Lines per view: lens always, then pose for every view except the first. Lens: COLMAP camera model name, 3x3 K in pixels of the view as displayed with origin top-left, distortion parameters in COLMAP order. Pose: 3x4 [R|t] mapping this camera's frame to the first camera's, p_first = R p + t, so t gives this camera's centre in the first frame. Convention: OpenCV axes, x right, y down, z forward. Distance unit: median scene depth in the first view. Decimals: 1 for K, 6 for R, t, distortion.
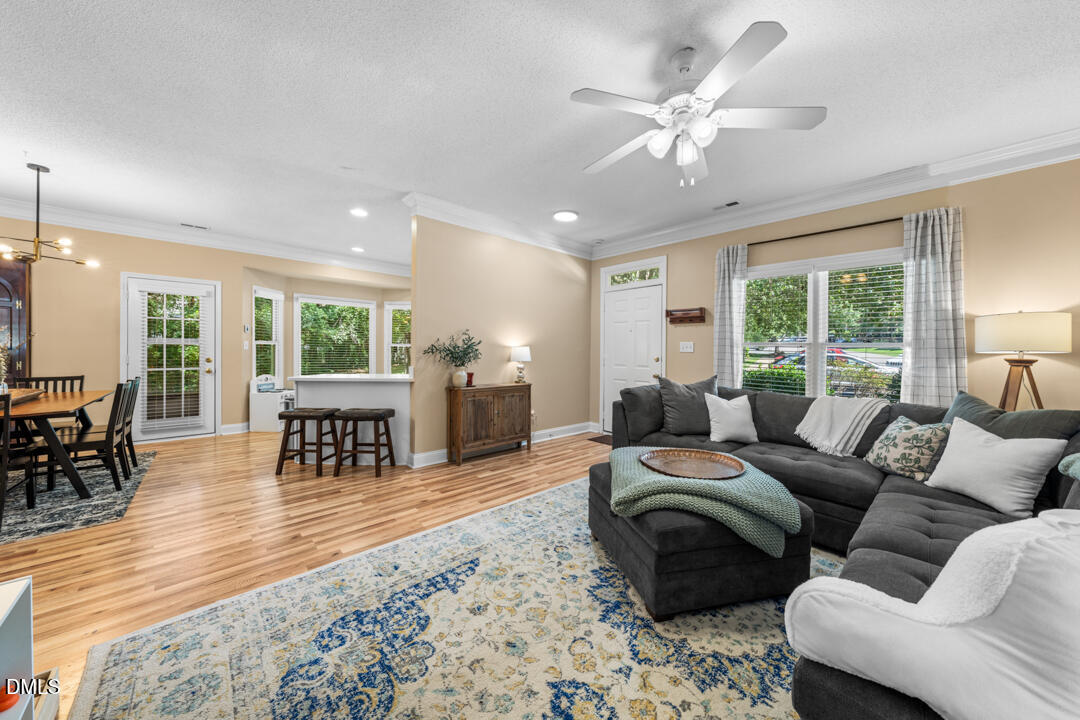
lens RADIAL K [[367.1, 0, 555.7], [0, 367.1, 349.8], [0, 0, 1]] dist [0.000402, -0.000043]
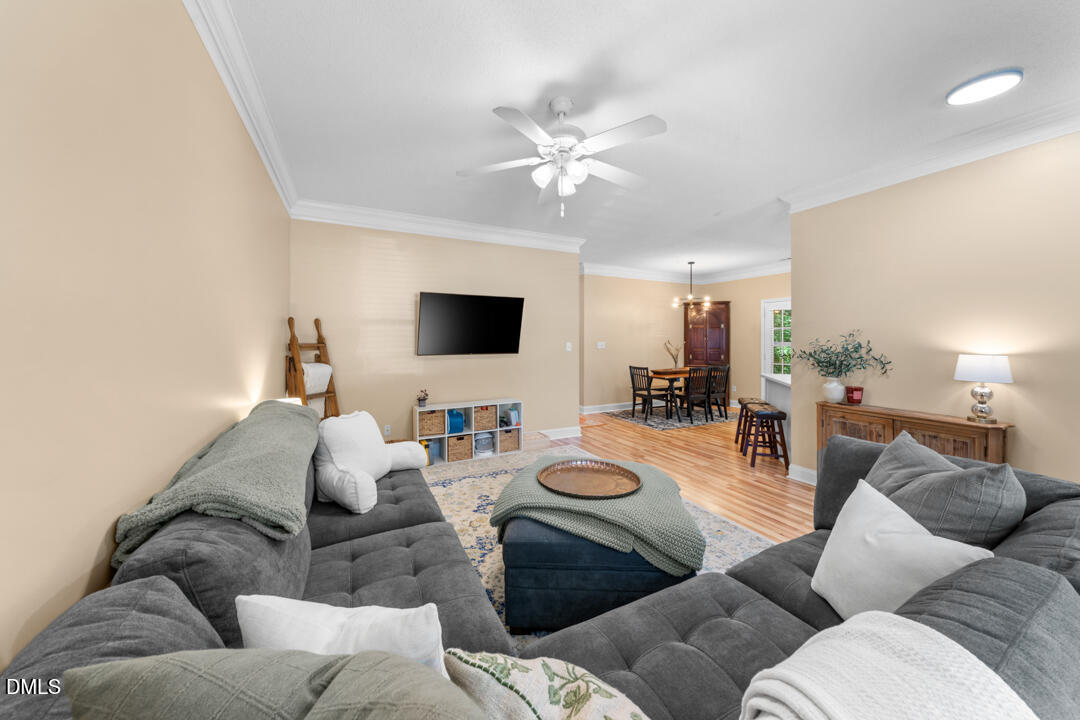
lens RADIAL K [[367.1, 0, 532.1], [0, 367.1, 339.6], [0, 0, 1]] dist [0.000402, -0.000043]
pose [[-0.301470, -0.011771, -0.953403, 1.536165], [-0.002959, 0.999931, -0.011410, -0.056176], [0.953471, -0.000618, -0.301484, 1.323003]]
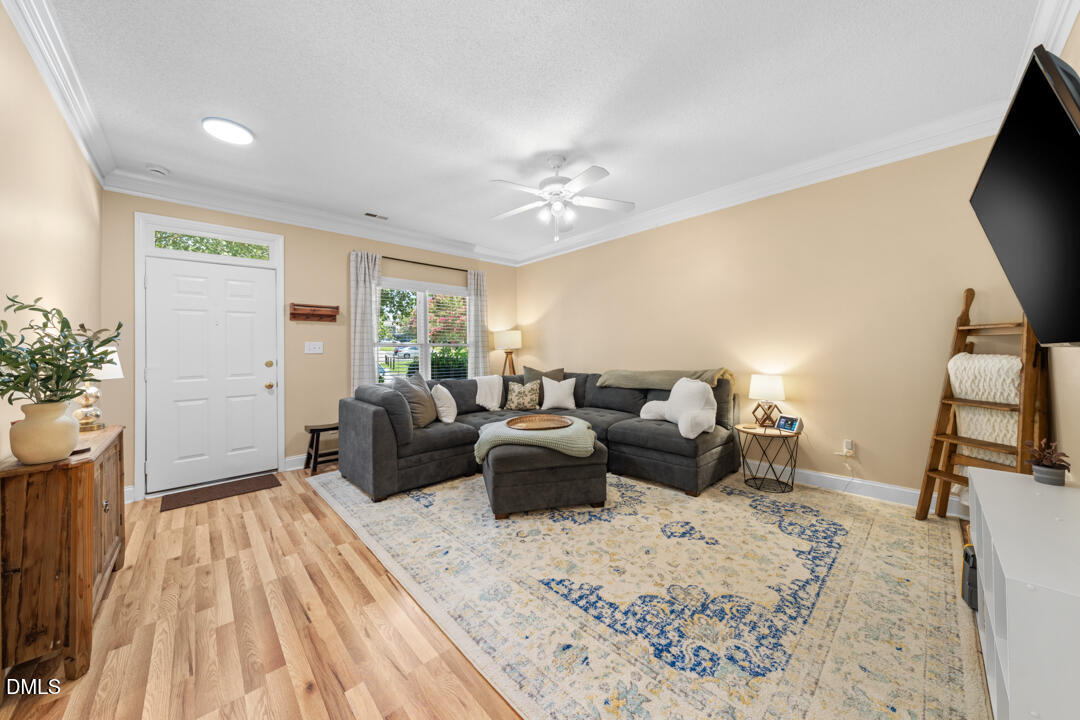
lens RADIAL K [[367.1, 0, 522.5], [0, 367.1, 346.0], [0, 0, 1]] dist [0.000402, -0.000043]
pose [[0.047353, 0.003871, 0.998871, -1.270117], [0.021761, 0.999751, -0.004906, 0.008359], [-0.998641, 0.021969, 0.047257, 1.141542]]
